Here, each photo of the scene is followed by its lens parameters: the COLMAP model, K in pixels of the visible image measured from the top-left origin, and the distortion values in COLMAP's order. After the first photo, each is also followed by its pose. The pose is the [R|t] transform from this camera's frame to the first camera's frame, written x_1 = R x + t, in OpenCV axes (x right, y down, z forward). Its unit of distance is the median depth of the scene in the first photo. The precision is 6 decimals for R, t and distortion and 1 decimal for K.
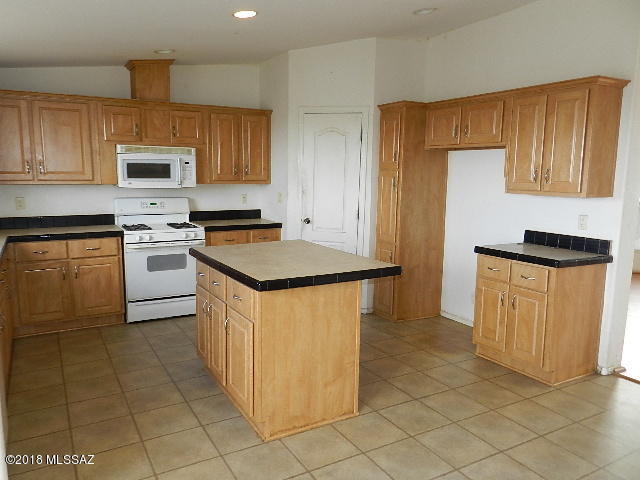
lens RADIAL K [[486.7, 0, 320.0], [0, 486.7, 240.0], [0, 0, 1]] dist [0.010321, -0.008381]
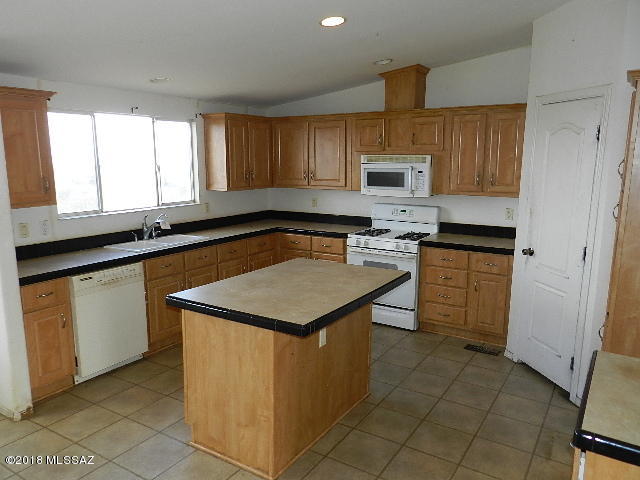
lens RADIAL K [[485.9, 0, 320.0], [0, 485.9, 240.0], [0, 0, 1]] dist [0.008029, 0.001979]
pose [[0.462248, 0.137859, -0.875969, 0.515567], [-0.120431, 0.988449, 0.092009, -0.095002], [0.878535, 0.062962, 0.473511, 0.407678]]
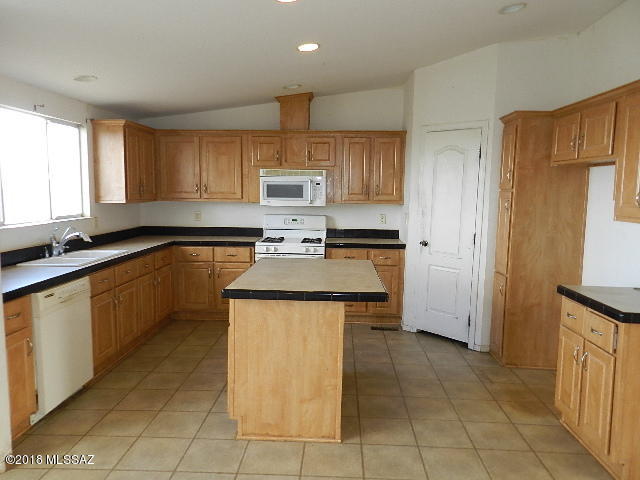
lens RADIAL K [[486.7, 0, 320.0], [0, 486.7, 240.0], [0, 0, 1]] dist [0.010321, -0.008381]
pose [[0.842858, 0.054885, -0.535330, 0.342682], [-0.078221, 0.996716, -0.020967, -0.010650], [0.532421, 0.059546, 0.844383, 0.089817]]
